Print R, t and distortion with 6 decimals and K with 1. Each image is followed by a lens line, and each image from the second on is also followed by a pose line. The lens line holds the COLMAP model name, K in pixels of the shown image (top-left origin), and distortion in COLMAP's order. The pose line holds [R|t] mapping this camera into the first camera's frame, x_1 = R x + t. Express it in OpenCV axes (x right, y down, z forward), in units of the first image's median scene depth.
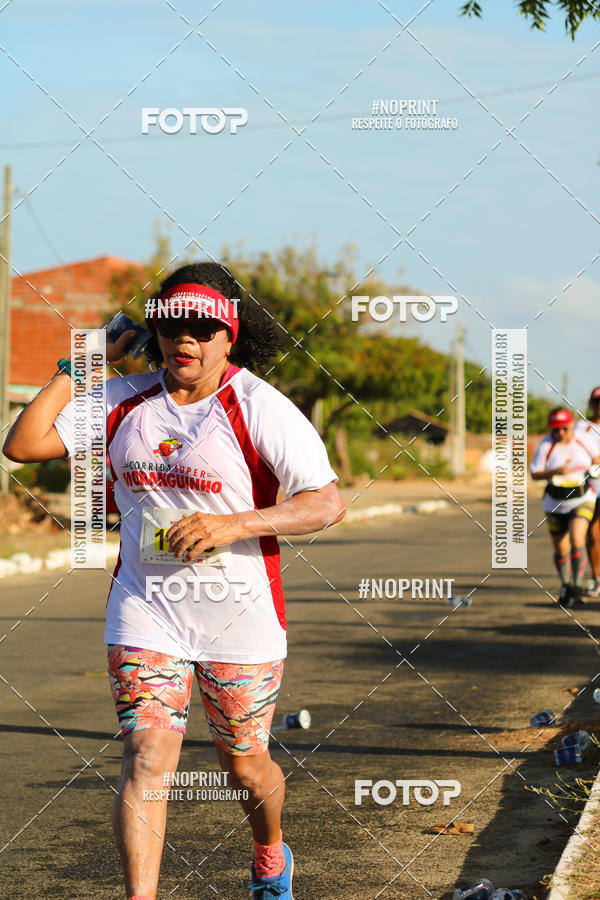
lens RADIAL K [[4600.3, 0, 282.5], [0, 4600.3, 450.7], [0, 0, 1]] dist [0.178320, 22.561588]
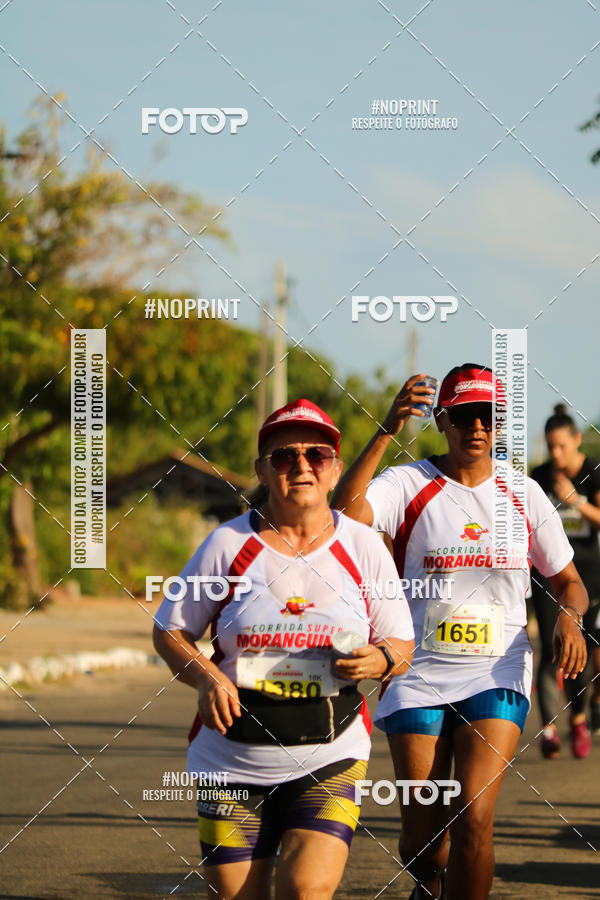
lens RADIAL K [[6407.2, 0, 300.0], [0, 6407.2, 450.4], [0, 0, 1]] dist [-0.238403, 5.739489]
pose [[0.999585, 0.023540, 0.016622, 0.030294], [-0.023382, 0.999680, -0.009641, -0.002555], [-0.016844, 0.009248, 0.999815, 0.345113]]
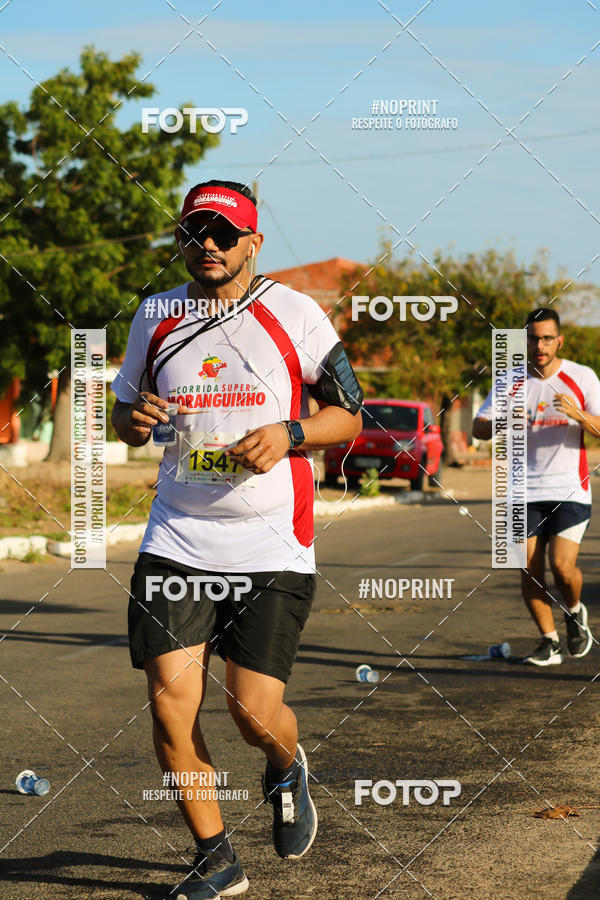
lens RADIAL K [[5144.2, 0, 298.1], [0, 5144.2, 422.2], [0, 0, 1]] dist [1.532426, -6.503064]
pose [[0.999824, 0.003859, 0.018332, -0.072809], [-0.003793, 0.999986, -0.003596, 0.004752], [-0.018346, 0.003526, 0.999825, -0.325727]]
